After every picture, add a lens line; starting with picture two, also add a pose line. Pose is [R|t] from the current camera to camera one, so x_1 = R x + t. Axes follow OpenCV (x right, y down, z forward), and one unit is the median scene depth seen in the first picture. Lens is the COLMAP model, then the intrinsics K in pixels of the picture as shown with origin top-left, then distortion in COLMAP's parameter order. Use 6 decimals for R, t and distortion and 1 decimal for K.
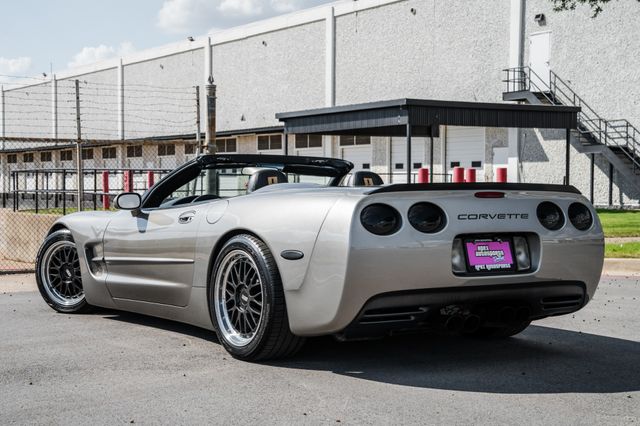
lens RADIAL K [[1053.2, 0, 298.9], [0, 1053.2, 203.7], [0, 0, 1]] dist [0.209979, 0.185711]
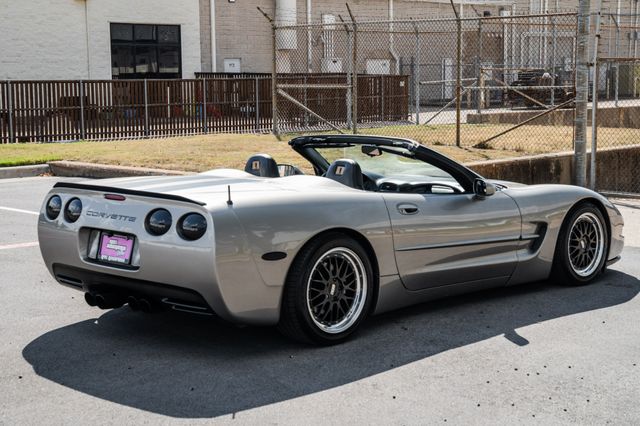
lens RADIAL K [[1218.7, 0, 322.2], [0, 1218.7, 195.9], [0, 0, 1]] dist [0.260840, 0.125893]
pose [[0.200967, 0.101081, -0.974369, 0.488955], [-0.003035, 0.994721, 0.102567, -0.047220], [0.979593, -0.017655, 0.200213, 0.304742]]
